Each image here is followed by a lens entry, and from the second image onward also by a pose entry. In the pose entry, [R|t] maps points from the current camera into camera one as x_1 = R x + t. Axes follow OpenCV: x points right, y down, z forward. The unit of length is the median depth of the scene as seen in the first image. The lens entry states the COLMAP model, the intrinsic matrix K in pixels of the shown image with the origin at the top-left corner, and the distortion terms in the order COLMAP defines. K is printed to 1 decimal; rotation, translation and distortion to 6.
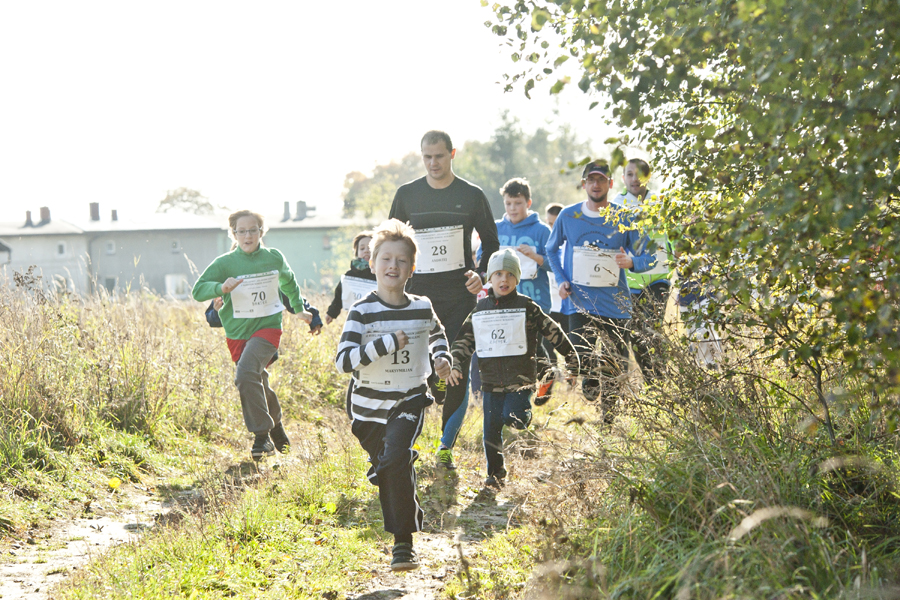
lens RADIAL K [[3350.5, 0, 452.4], [0, 3350.5, 298.8], [0, 0, 1]] dist [0.100724, 0.000000]
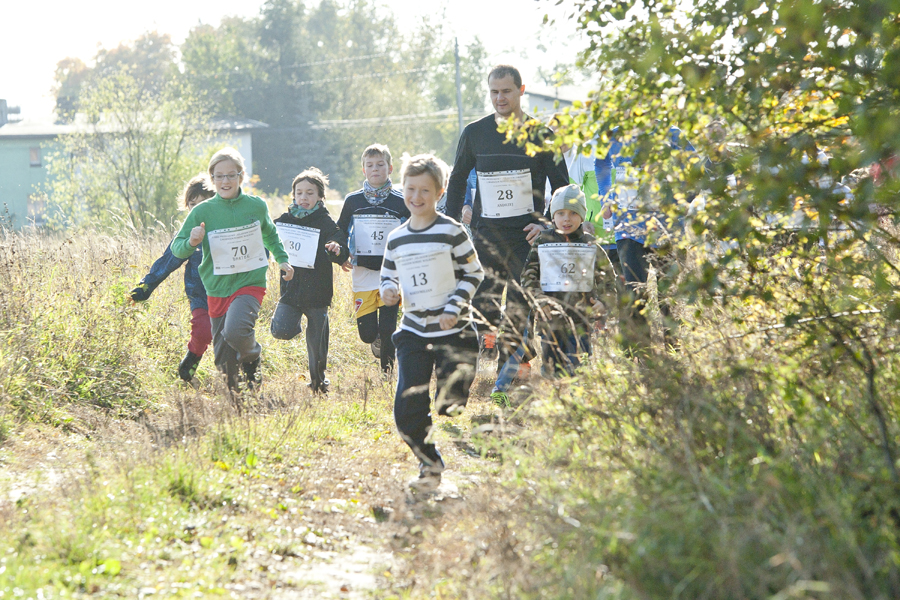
lens RADIAL K [[3399.2, 0, 445.2], [0, 3399.2, 302.7], [0, 0, 1]] dist [0.220006, 0.000000]
pose [[0.990589, -0.010629, 0.136459, -0.061792], [0.005201, 0.999183, 0.040071, -0.017456], [-0.136773, -0.038984, 0.989835, 0.308651]]
